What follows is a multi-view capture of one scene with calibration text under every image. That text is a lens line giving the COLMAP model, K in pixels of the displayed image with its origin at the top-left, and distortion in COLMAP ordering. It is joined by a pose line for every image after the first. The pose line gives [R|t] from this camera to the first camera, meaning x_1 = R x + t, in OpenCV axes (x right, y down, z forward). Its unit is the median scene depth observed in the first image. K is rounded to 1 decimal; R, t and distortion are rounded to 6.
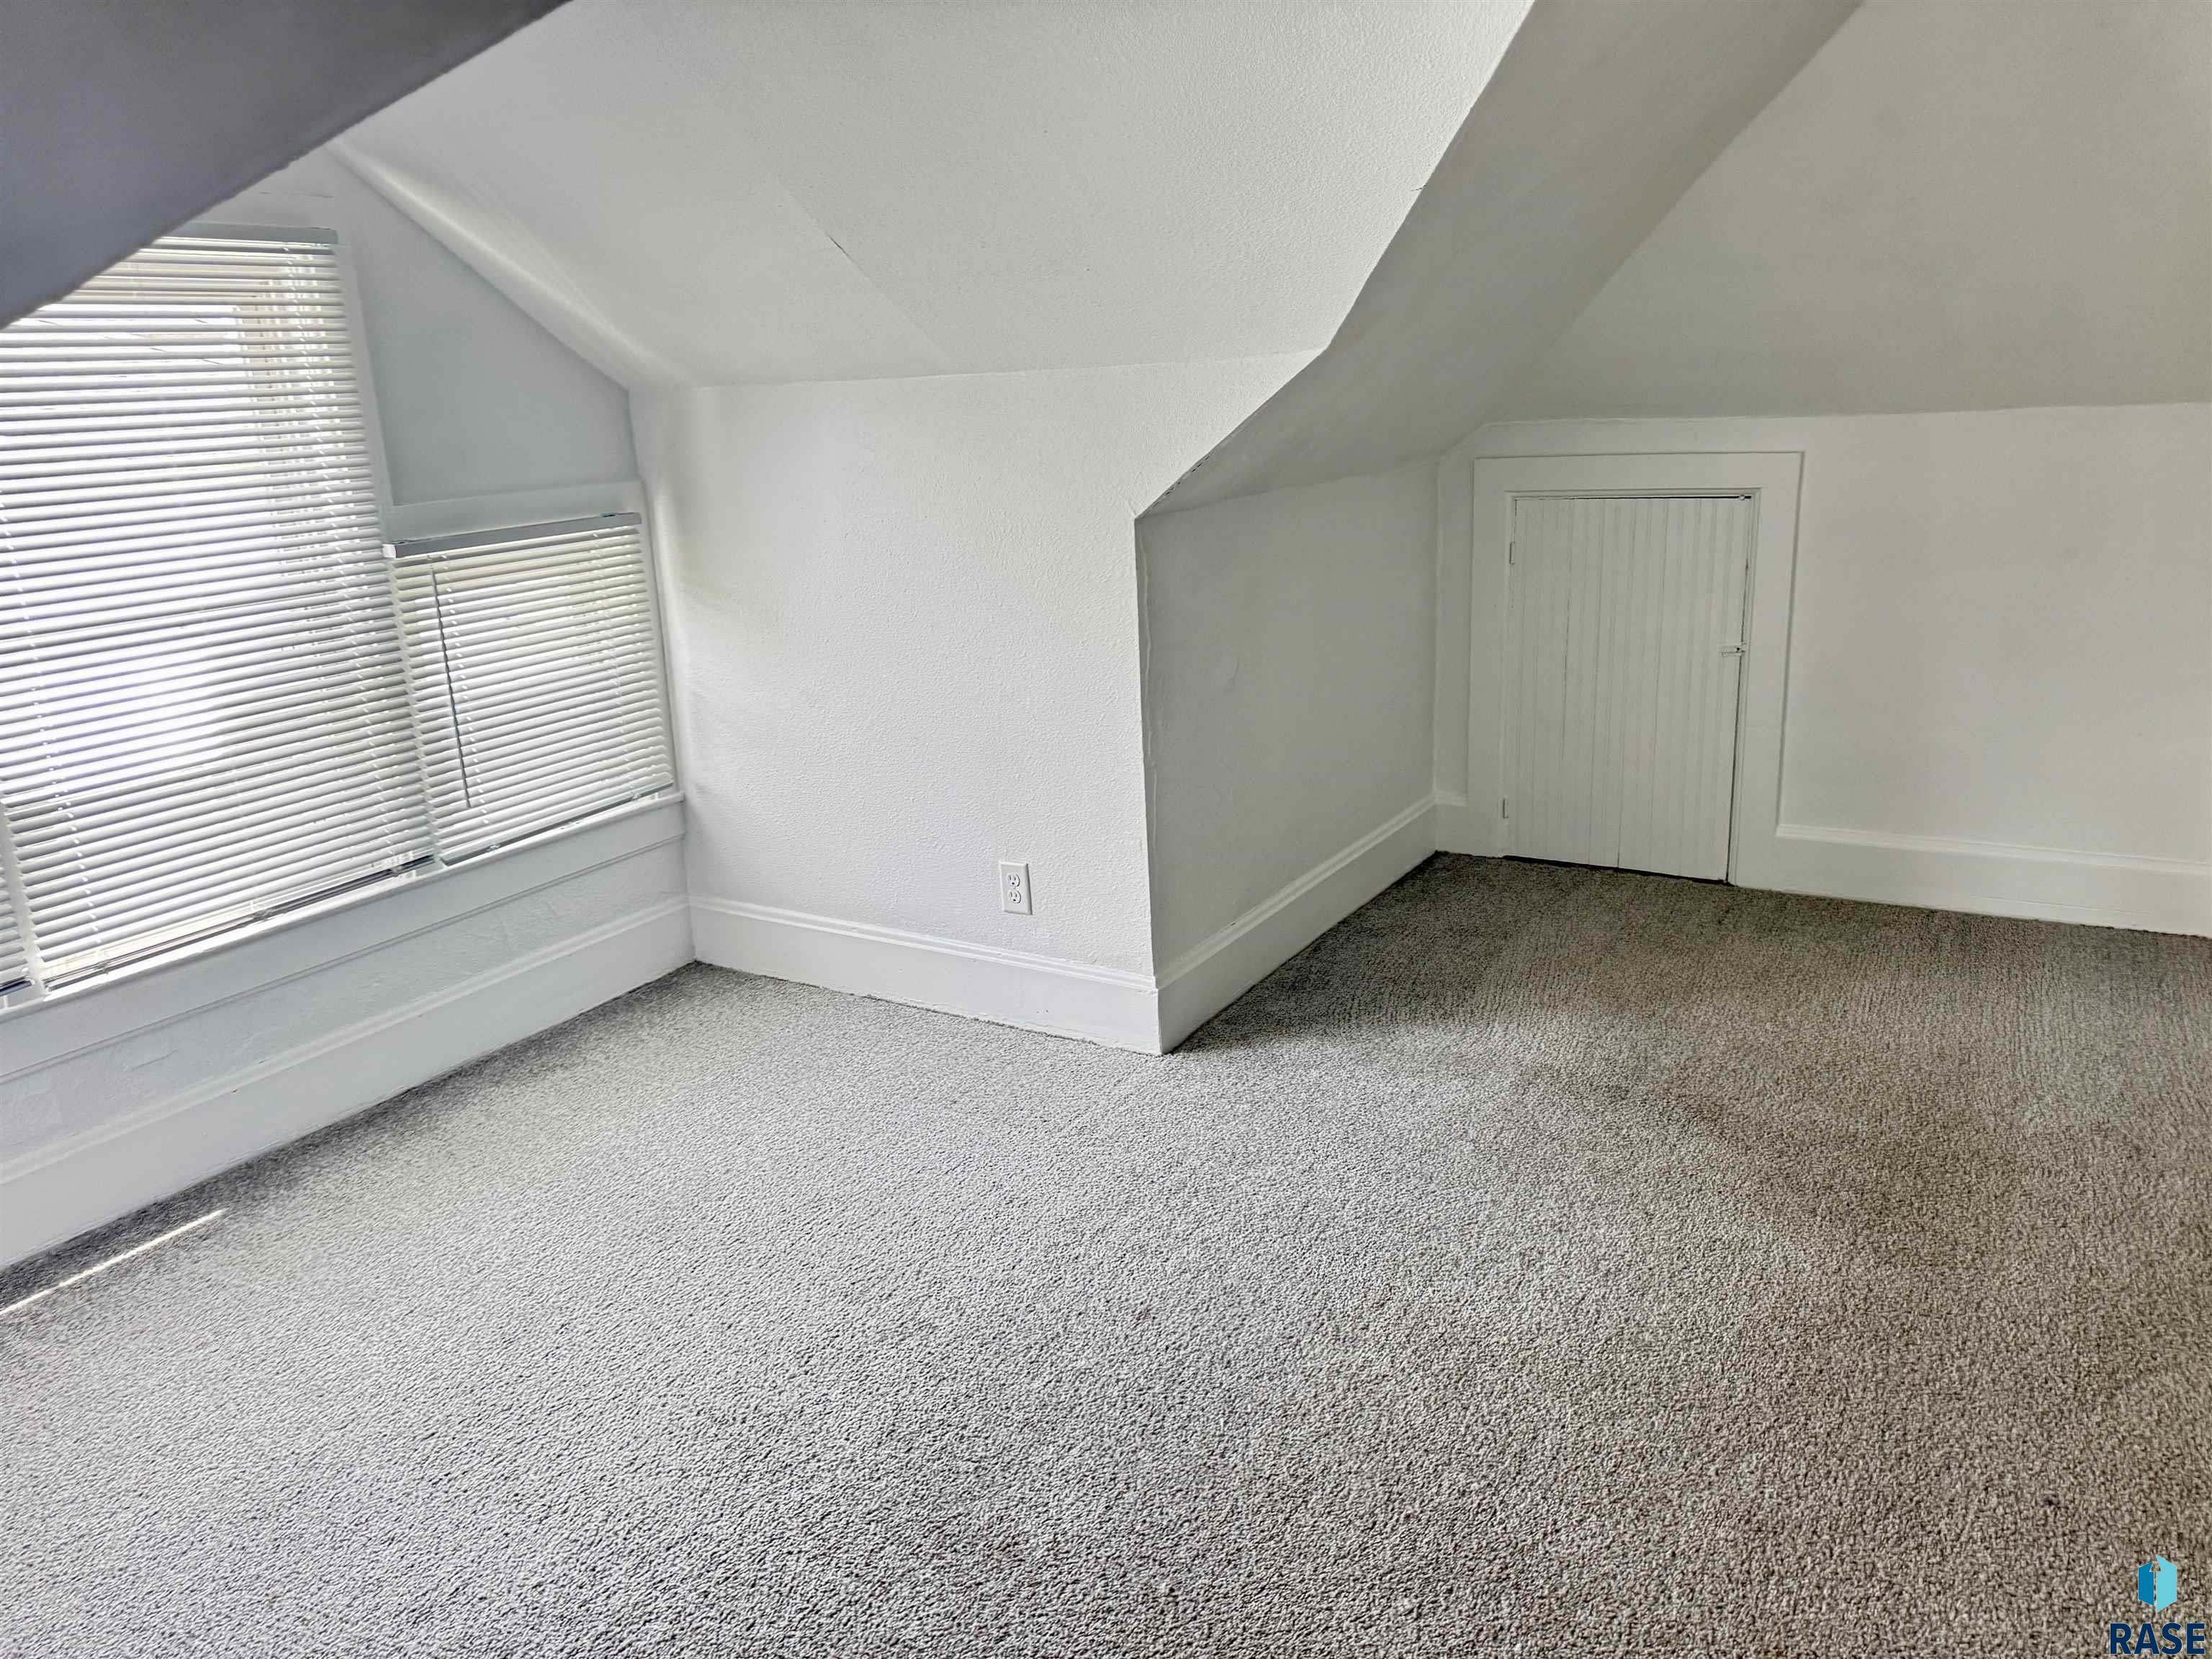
lens RADIAL K [[1568.8, 0, 1104.9], [0, 1568.8, 833.7], [0, 0, 1]] dist [-0.000286, -0.000491]
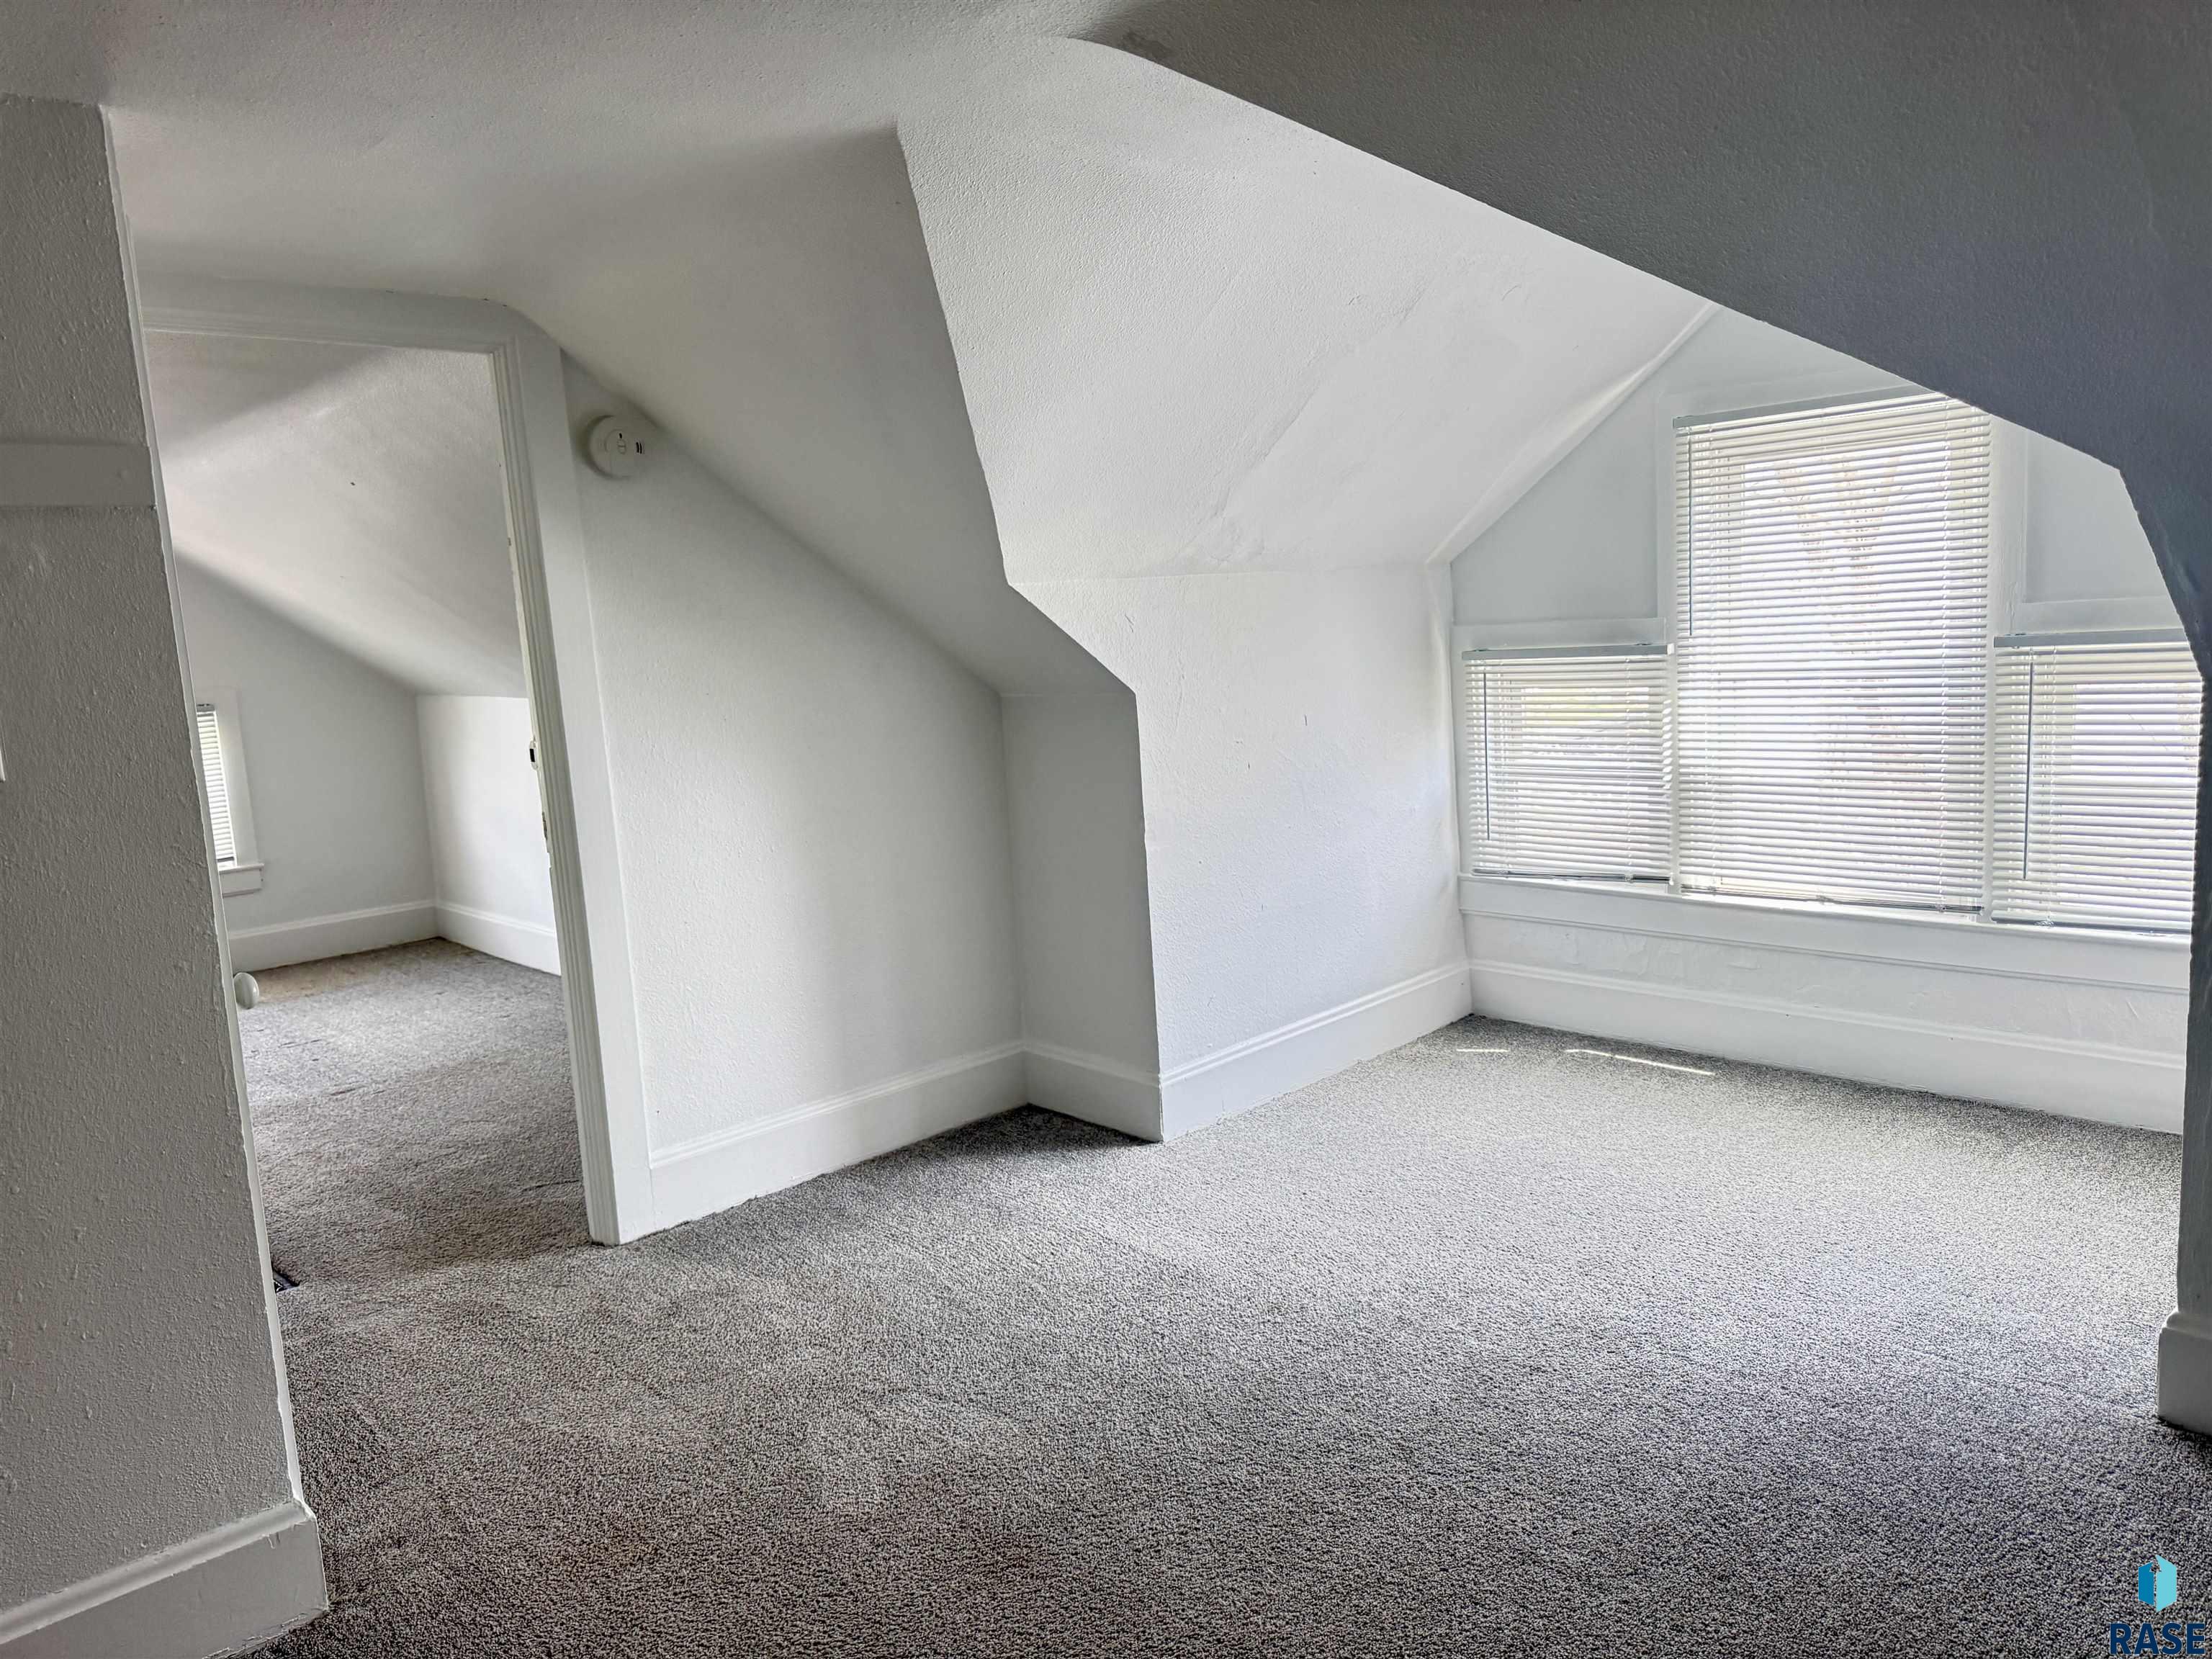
lens RADIAL K [[1568.8, 0, 1103.2], [0, 1568.8, 823.9], [0, 0, 1]] dist [-0.000286, -0.000491]
pose [[-0.259164, 0.217802, -0.940955, 0.818162], [-0.170714, 0.948572, 0.266585, -0.245886], [0.950627, 0.229723, -0.208653, 0.642504]]
